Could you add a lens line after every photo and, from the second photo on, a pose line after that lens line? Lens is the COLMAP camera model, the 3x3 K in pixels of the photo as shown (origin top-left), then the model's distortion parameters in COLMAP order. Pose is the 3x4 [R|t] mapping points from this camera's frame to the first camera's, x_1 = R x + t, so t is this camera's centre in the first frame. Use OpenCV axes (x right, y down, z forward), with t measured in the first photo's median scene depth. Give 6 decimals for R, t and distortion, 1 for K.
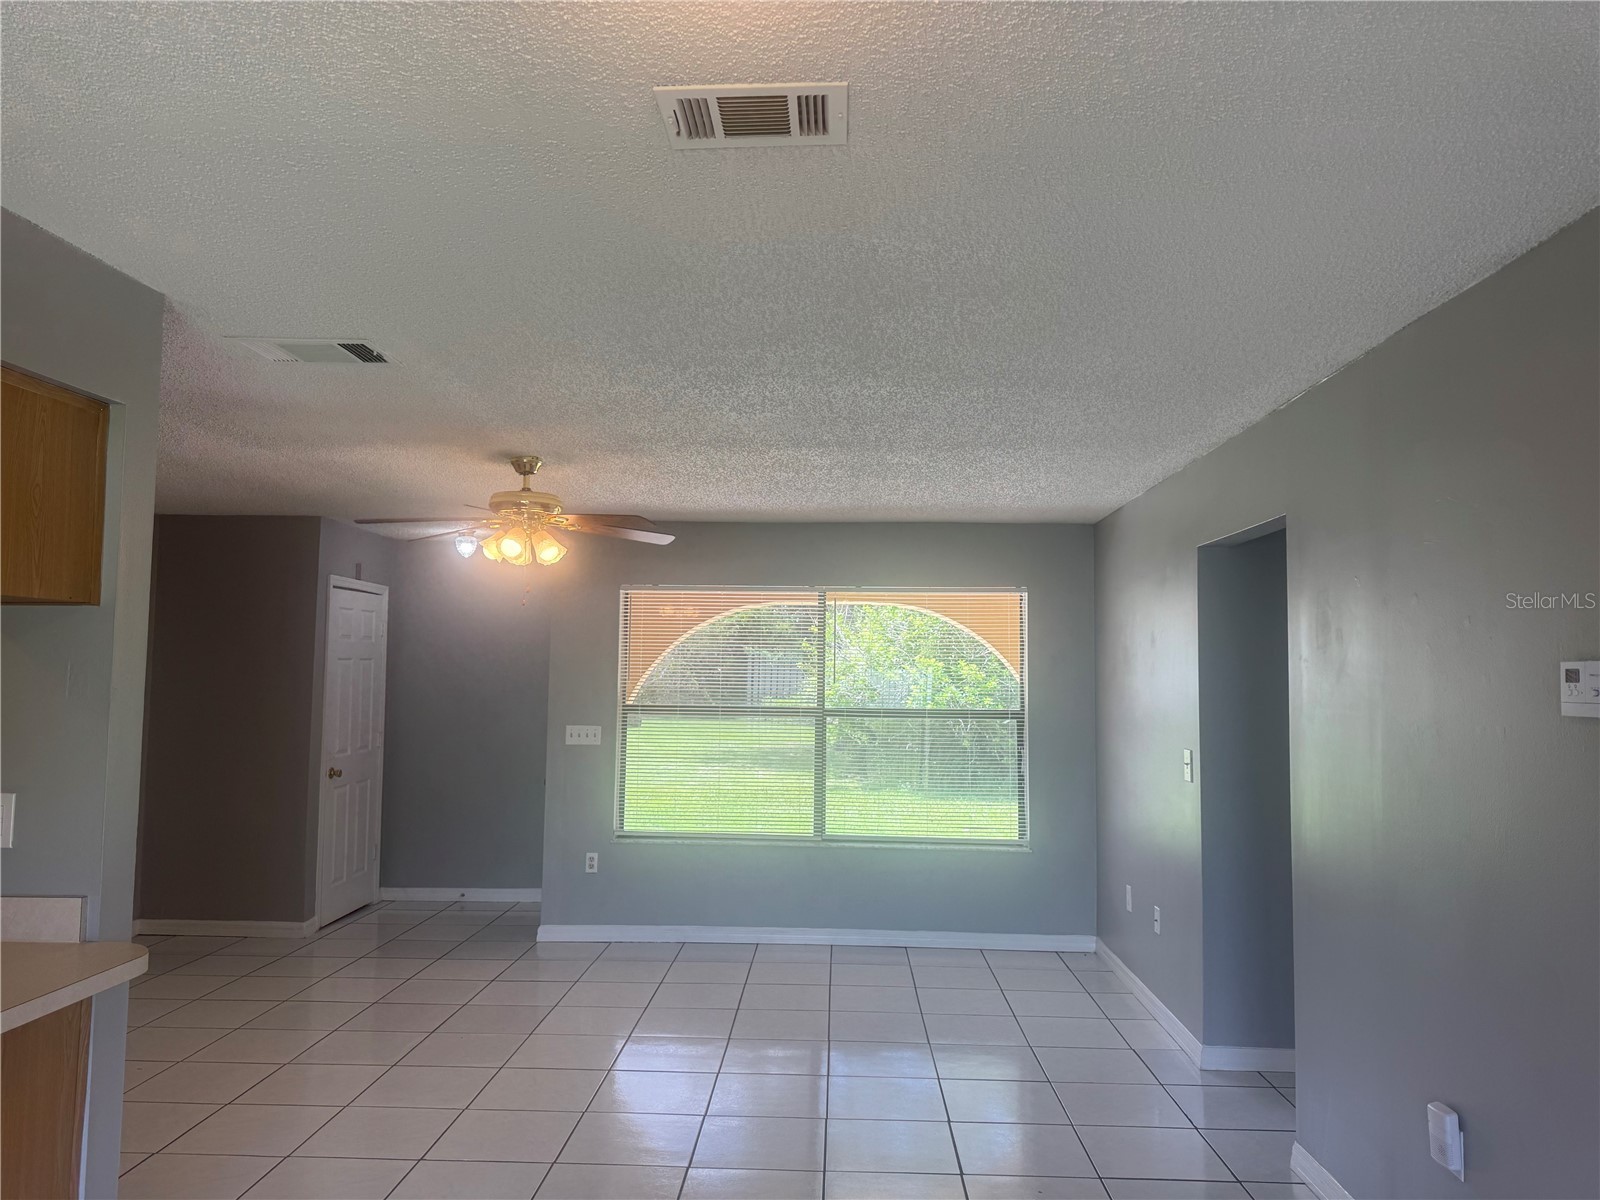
lens RADIAL K [[1146.4, 0, 800.0], [0, 1146.4, 600.0], [0, 0, 1]] dist [-0.013802, -0.005598]
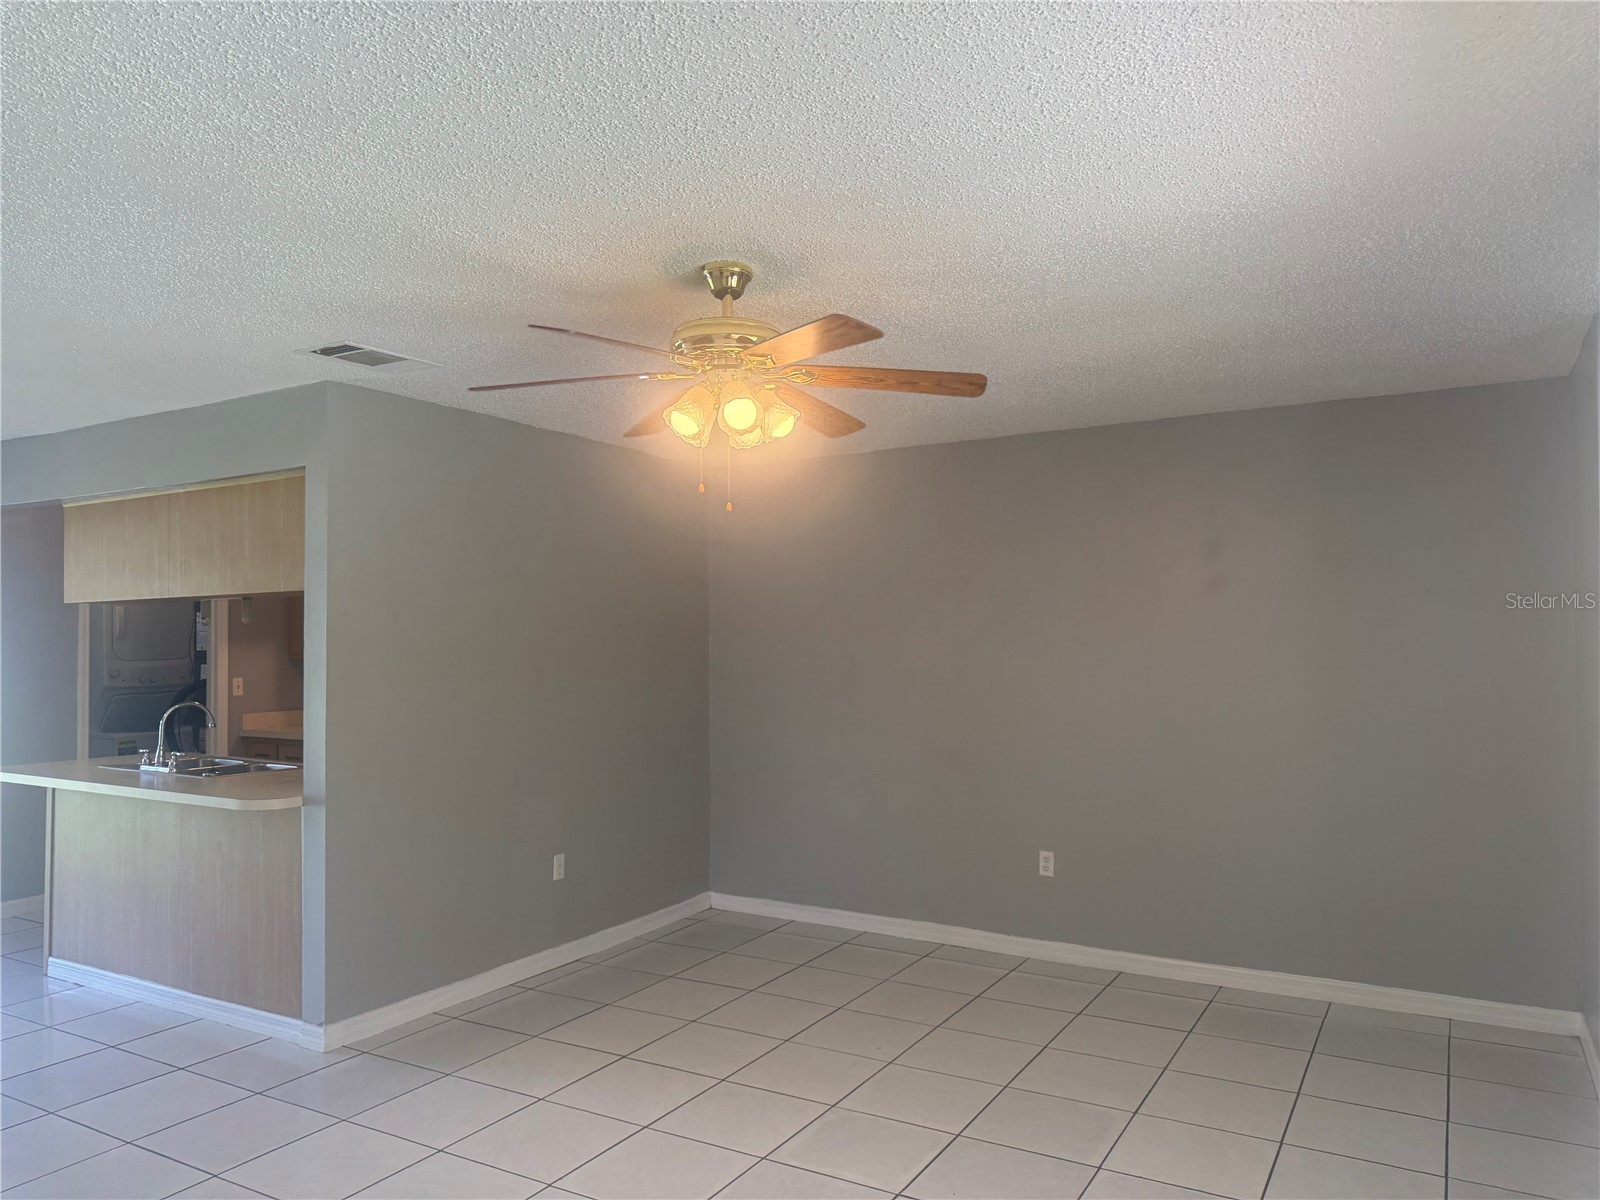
lens RADIAL K [[1102.1, 0, 798.9], [0, 1102.1, 639.1], [0, 0, 1]] dist [0.127938, -0.069548]
pose [[0.881289, -0.004233, -0.472558, 0.016094], [0.035768, 0.997689, 0.057769, 0.018864], [0.471222, -0.067814, 0.879404, 0.307840]]
